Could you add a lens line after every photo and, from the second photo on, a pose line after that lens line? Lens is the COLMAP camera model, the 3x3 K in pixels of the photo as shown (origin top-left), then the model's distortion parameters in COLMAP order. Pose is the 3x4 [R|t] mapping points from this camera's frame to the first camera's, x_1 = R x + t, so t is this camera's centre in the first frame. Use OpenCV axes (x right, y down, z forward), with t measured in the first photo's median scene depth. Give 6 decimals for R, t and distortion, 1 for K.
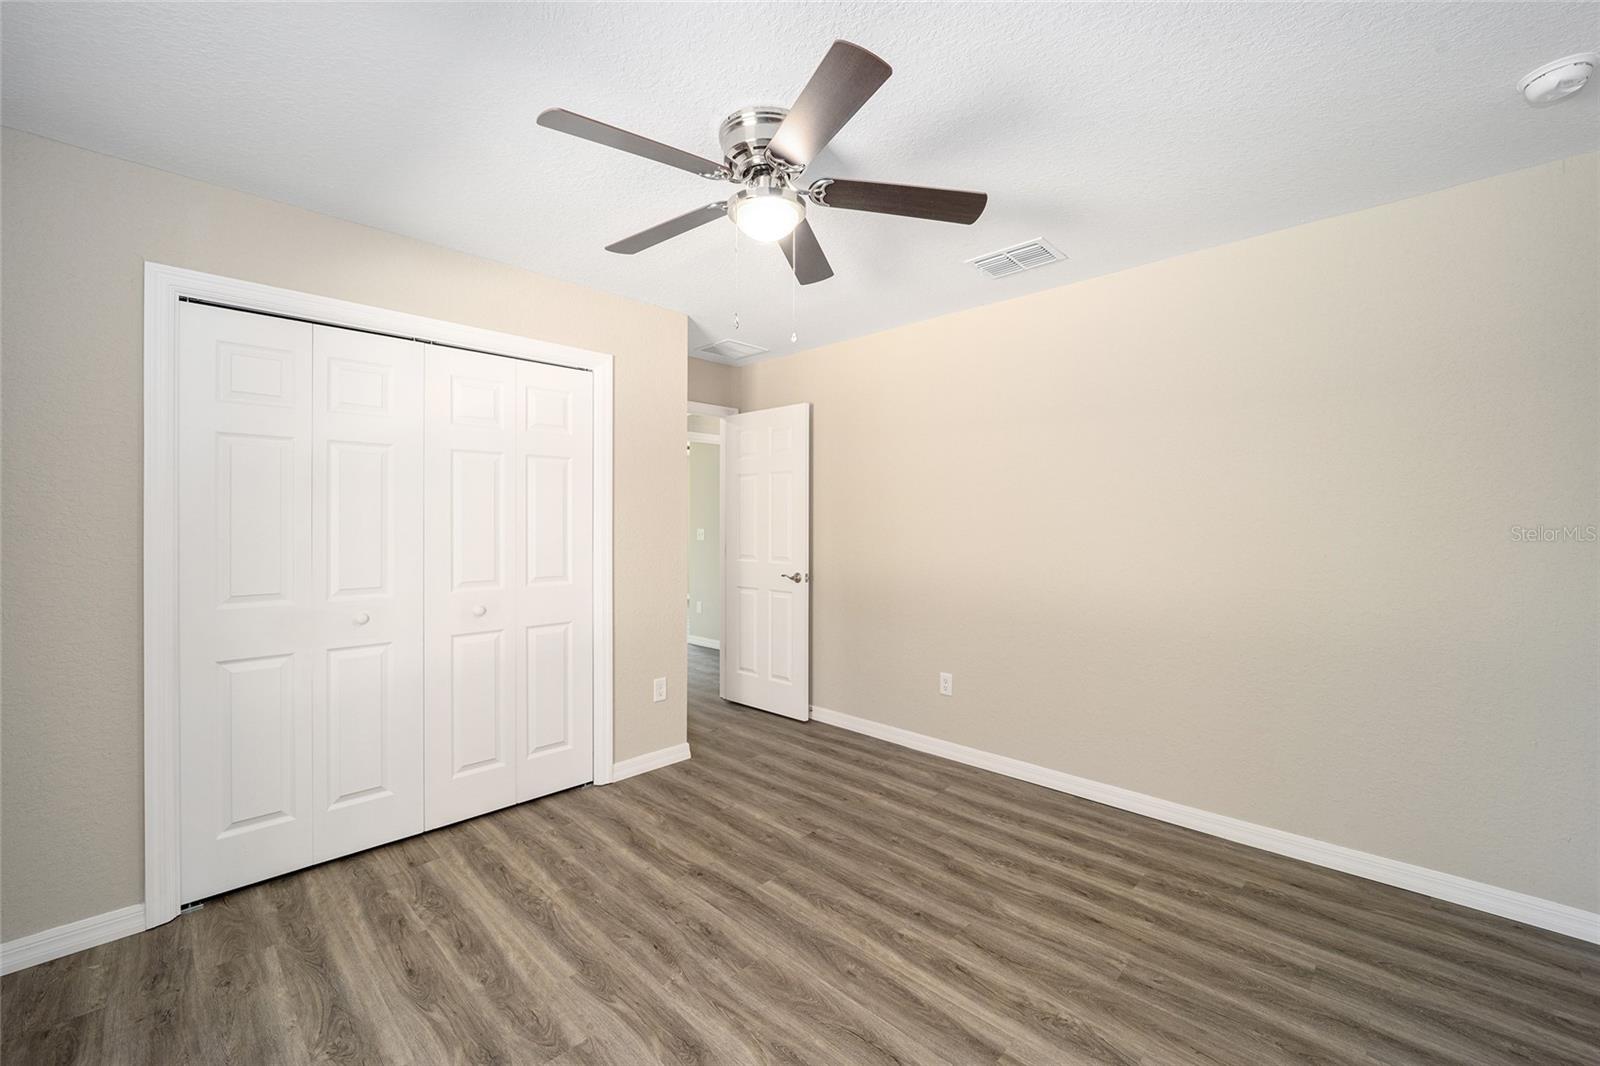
lens RADIAL K [[650.7, 0, 794.3], [0, 650.7, 522.0], [0, 0, 1]] dist [-0.014900, -0.000104]
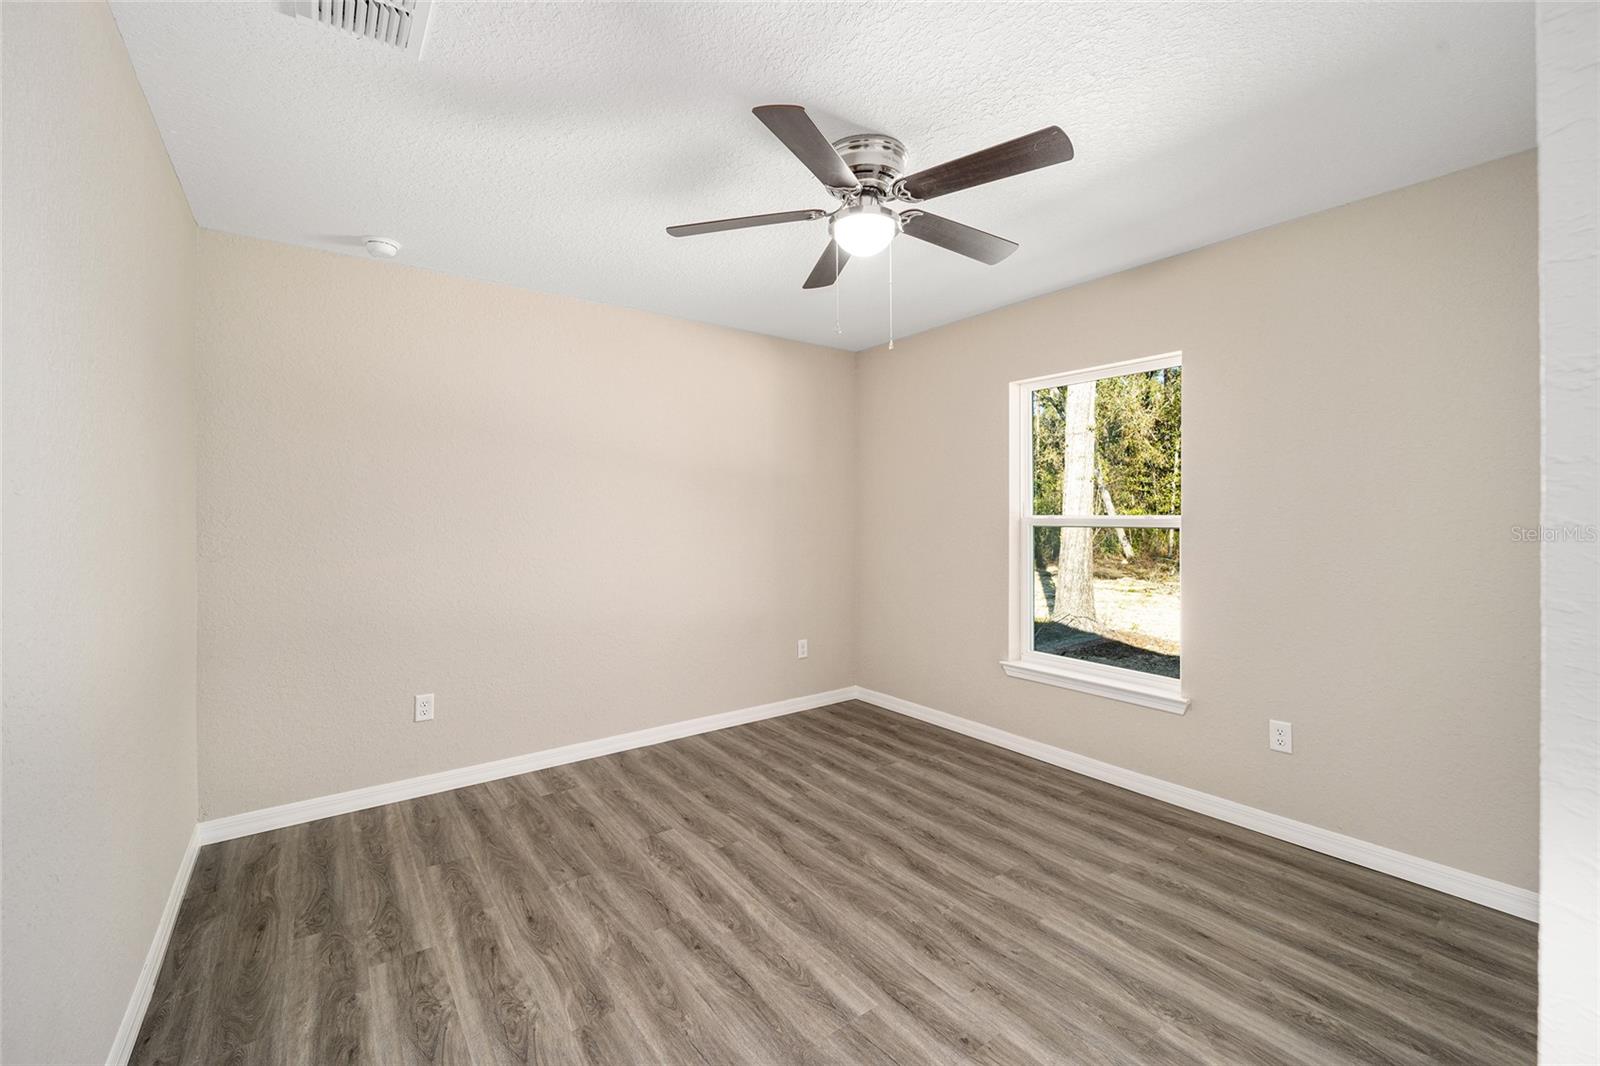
lens RADIAL K [[650.7, 0, 794.3], [0, 650.7, 522.0], [0, 0, 1]] dist [-0.014900, -0.000104]
pose [[-0.987107, 0.003060, 0.160031, -0.093029], [0.004851, 0.999930, 0.010802, 0.002749], [-0.159987, 0.011439, -0.987053, 1.943852]]
